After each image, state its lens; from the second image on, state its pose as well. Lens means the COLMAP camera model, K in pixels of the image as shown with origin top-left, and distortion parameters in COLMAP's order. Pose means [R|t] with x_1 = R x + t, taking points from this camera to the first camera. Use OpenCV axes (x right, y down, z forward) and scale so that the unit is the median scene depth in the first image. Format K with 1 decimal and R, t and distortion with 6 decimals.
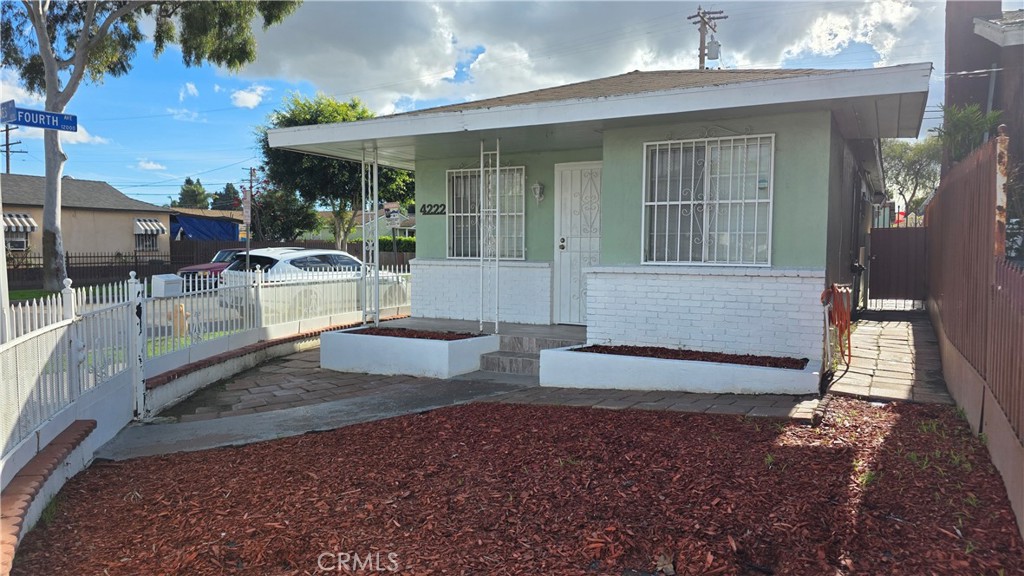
lens RADIAL K [[681.1, 0, 518.9], [0, 681.1, 294.0], [0, 0, 1]] dist [0.045157, -0.010689]
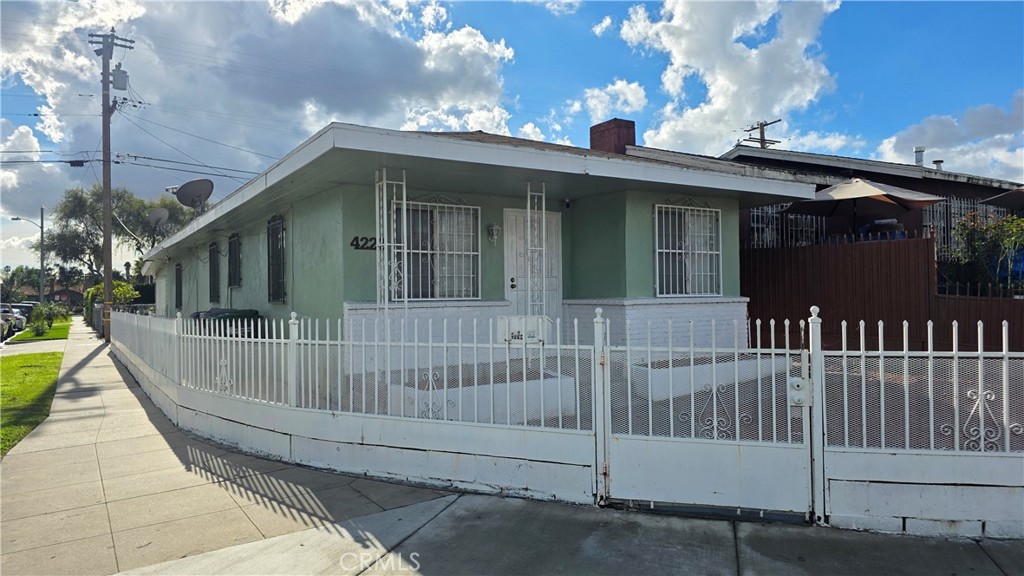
lens RADIAL K [[681.1, 0, 509.1], [0, 681.1, 286.7], [0, 0, 1]] dist [0.045157, -0.010689]
pose [[0.494553, 0.001551, 0.869146, -0.856241], [0.076658, 0.996023, -0.045396, -0.020372], [-0.865760, 0.089077, 0.492467, 0.479626]]
